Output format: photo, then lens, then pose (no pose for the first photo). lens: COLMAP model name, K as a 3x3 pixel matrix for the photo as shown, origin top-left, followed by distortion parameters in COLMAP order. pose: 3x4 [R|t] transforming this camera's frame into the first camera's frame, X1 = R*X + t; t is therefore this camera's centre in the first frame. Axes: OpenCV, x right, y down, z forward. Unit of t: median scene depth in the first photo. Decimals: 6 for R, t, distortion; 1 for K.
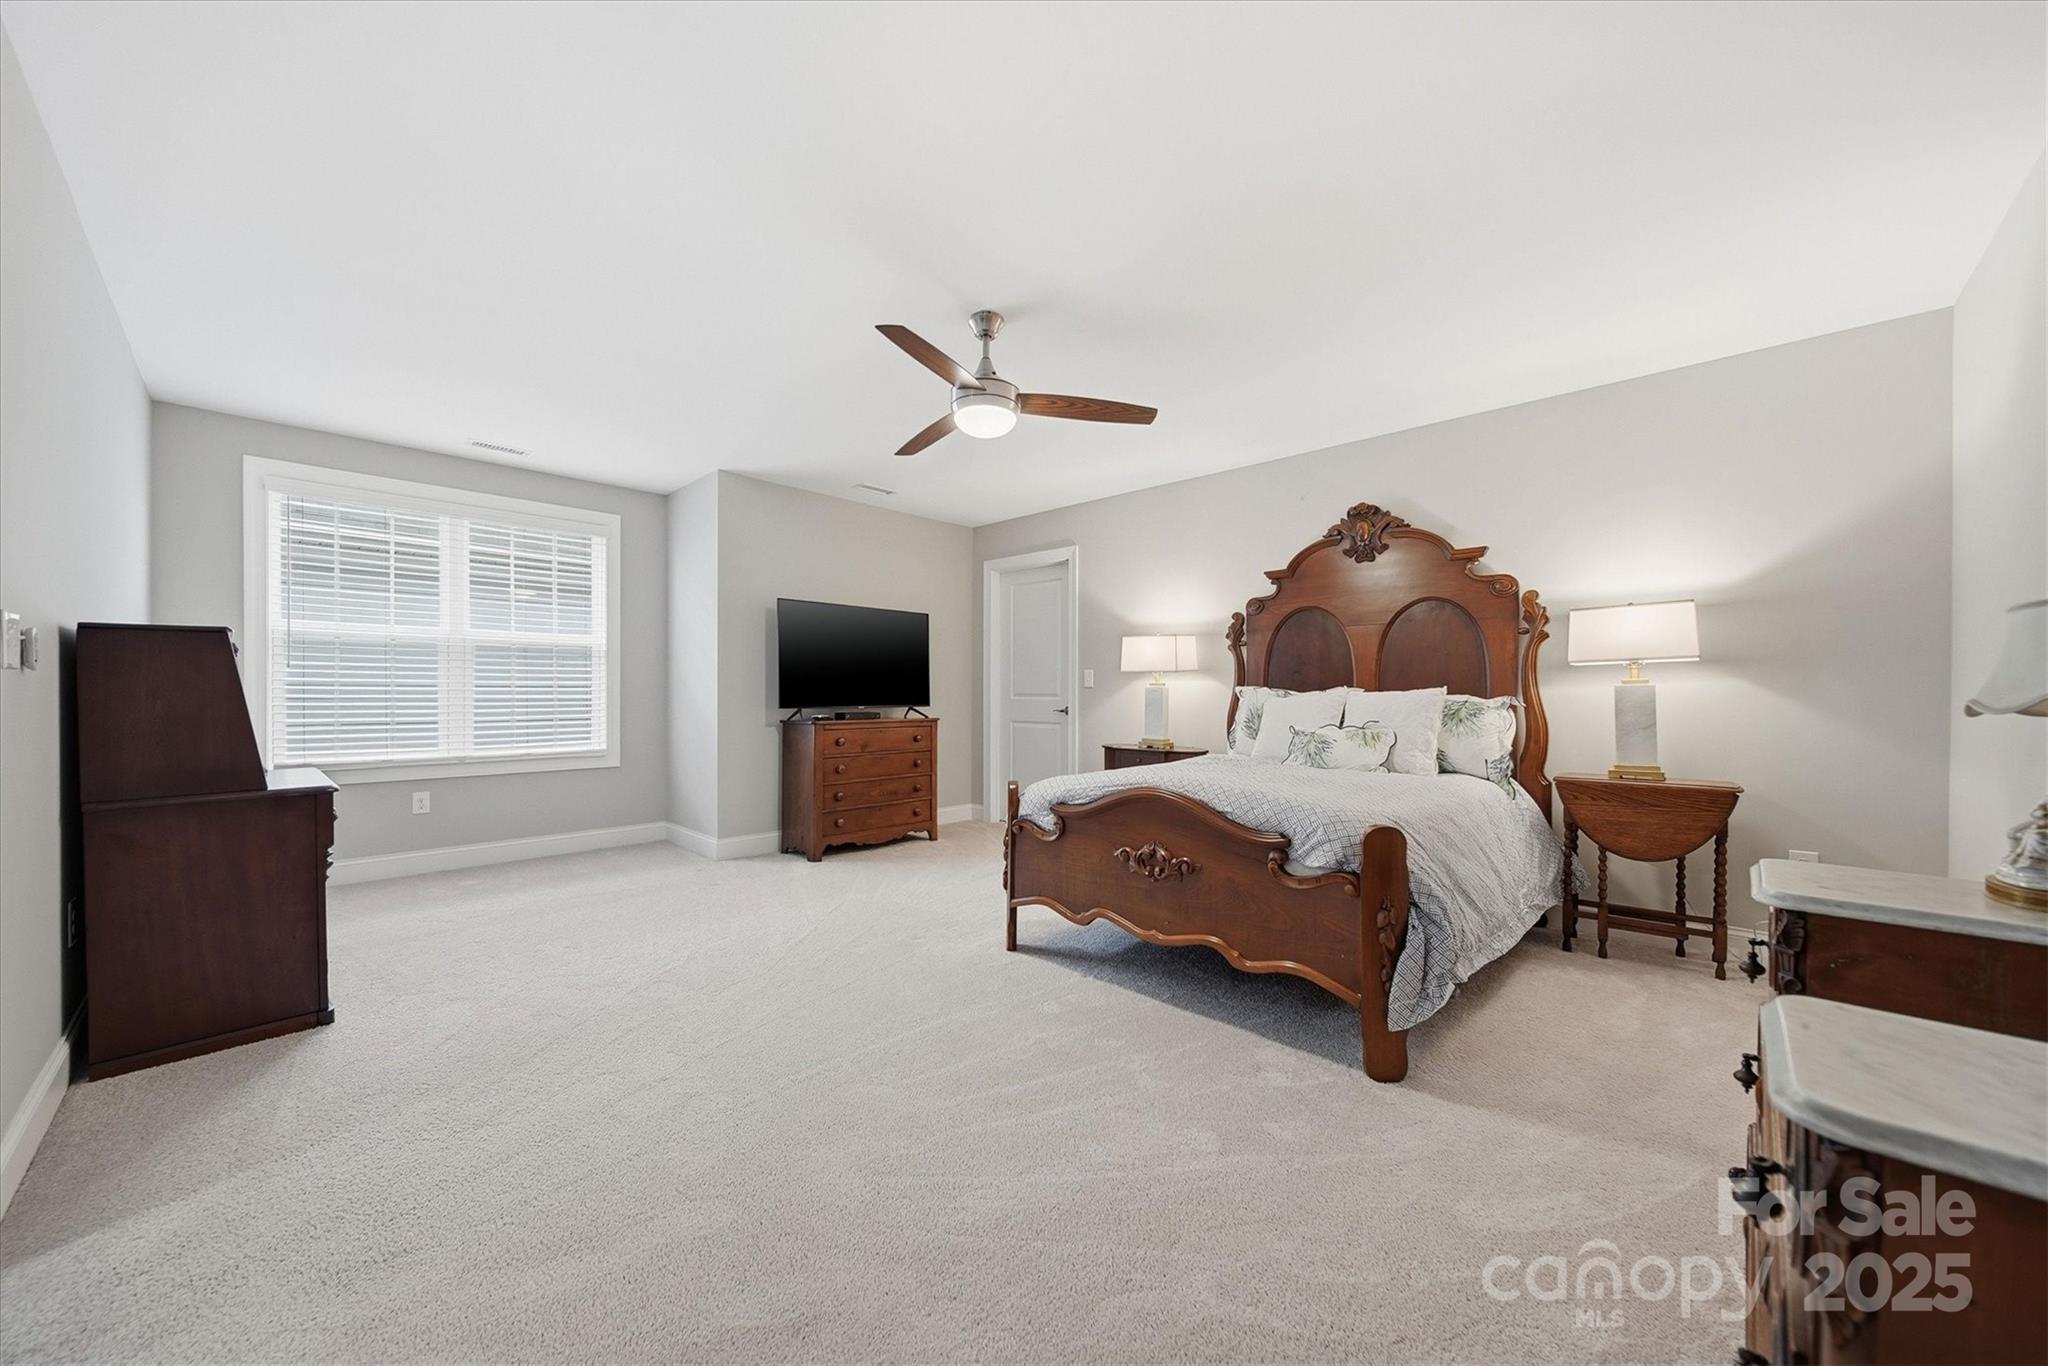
lens RADIAL K [[731.4, 0, 1023.9], [0, 731.4, 688.0], [0, 0, 1]] dist [-0.001435, 0.000051]
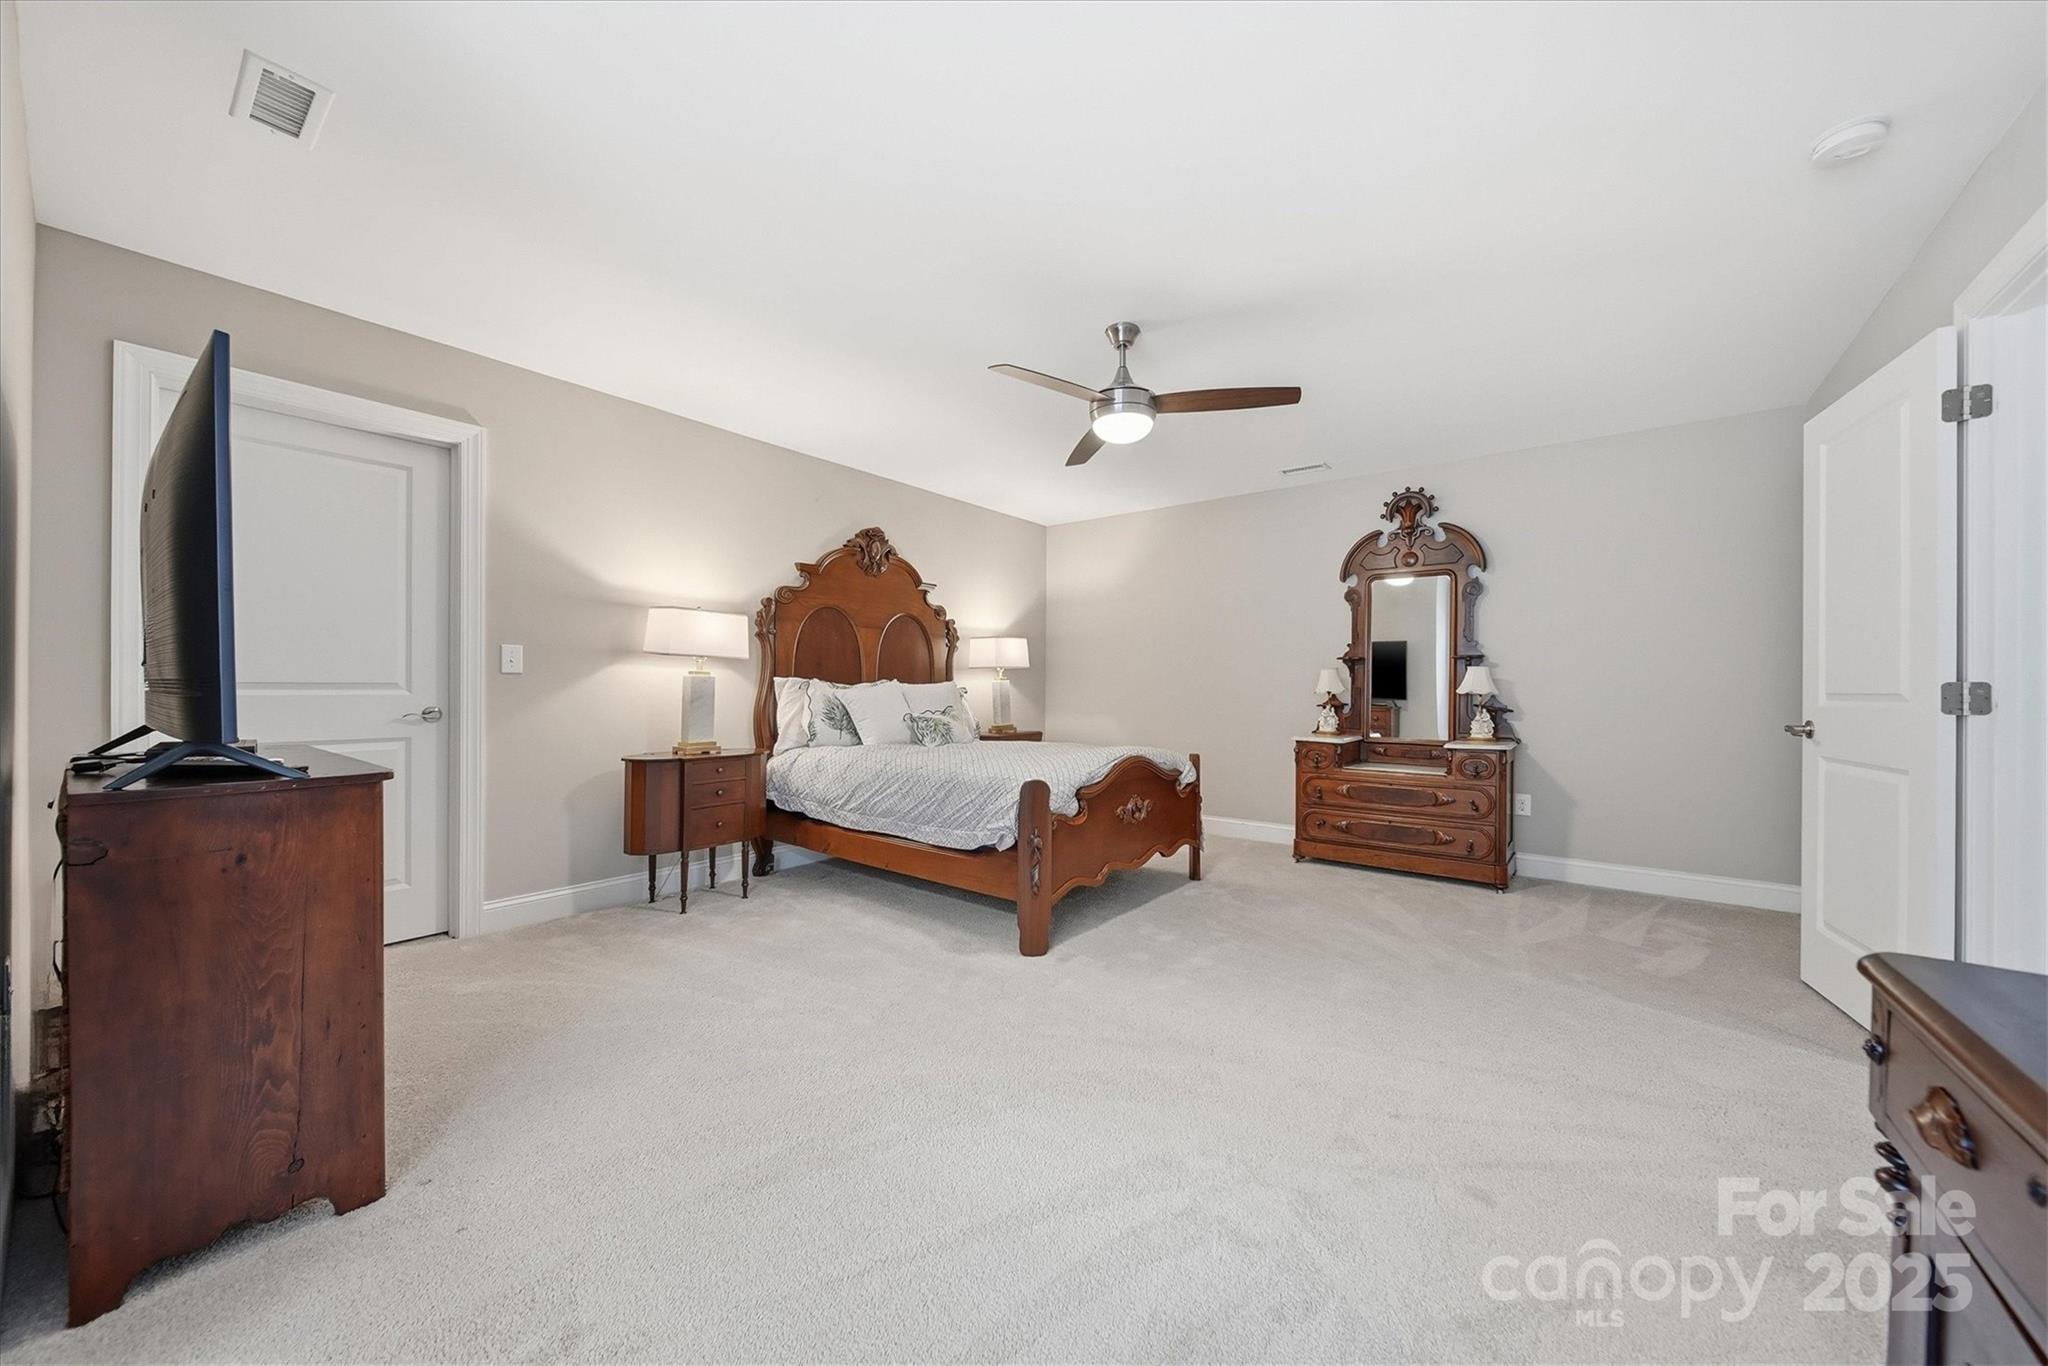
lens RADIAL K [[731.4, 0, 1023.9], [0, 731.4, 688.0], [0, 0, 1]] dist [-0.001435, 0.000051]
pose [[-0.103934, -0.008424, 0.994549, -0.814576], [-0.015529, 0.999856, 0.006846, 0.000204], [-0.994463, -0.014733, -0.104050, 0.942834]]
